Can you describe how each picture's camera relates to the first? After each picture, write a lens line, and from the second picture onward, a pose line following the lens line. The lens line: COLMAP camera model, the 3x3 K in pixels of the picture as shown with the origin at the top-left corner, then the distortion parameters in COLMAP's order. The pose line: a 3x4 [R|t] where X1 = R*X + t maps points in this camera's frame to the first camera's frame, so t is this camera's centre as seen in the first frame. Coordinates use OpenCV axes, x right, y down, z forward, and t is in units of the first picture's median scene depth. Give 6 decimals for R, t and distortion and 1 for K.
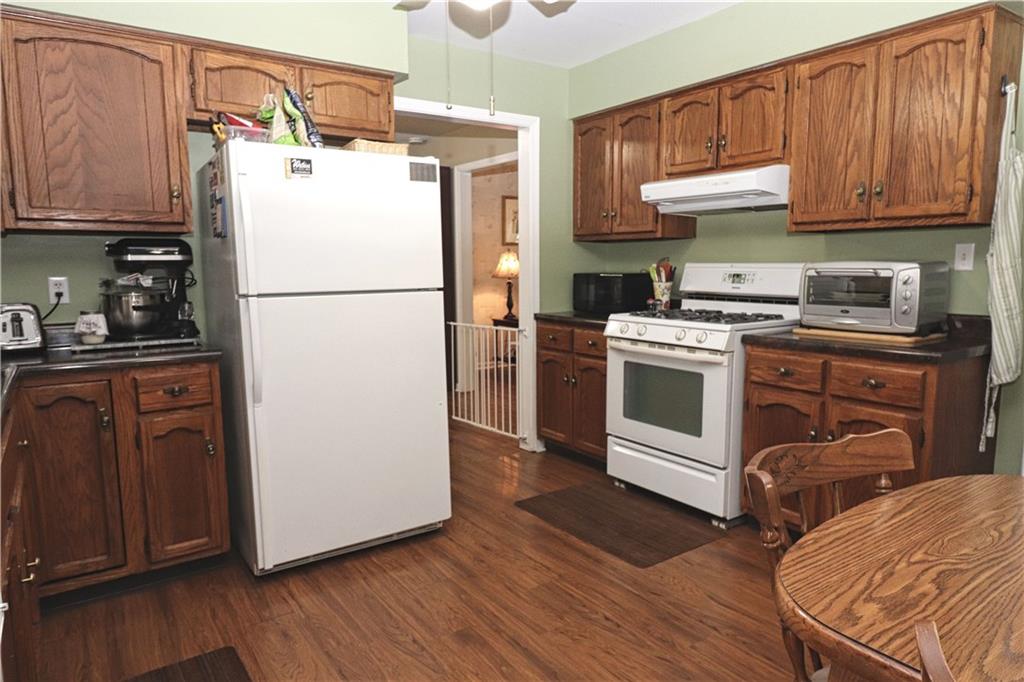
lens RADIAL K [[644.8, 0, 509.5], [0, 644.8, 344.8], [0, 0, 1]] dist [0.008672, -0.004290]
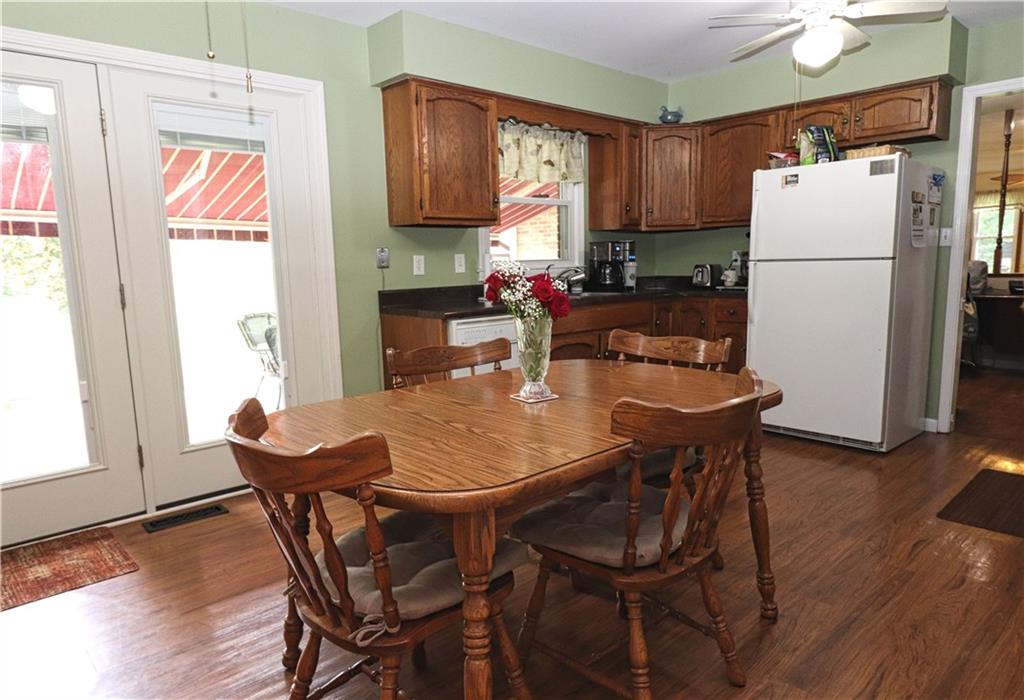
lens RADIAL K [[648.5, 0, 512.0], [0, 648.5, 350.0], [0, 0, 1]] dist [-0.000915, -0.000708]
pose [[0.133617, 0.144158, -0.980492, 0.597294], [-0.097709, 0.986460, 0.131720, -0.002639], [0.986205, 0.078203, 0.145894, 0.059331]]
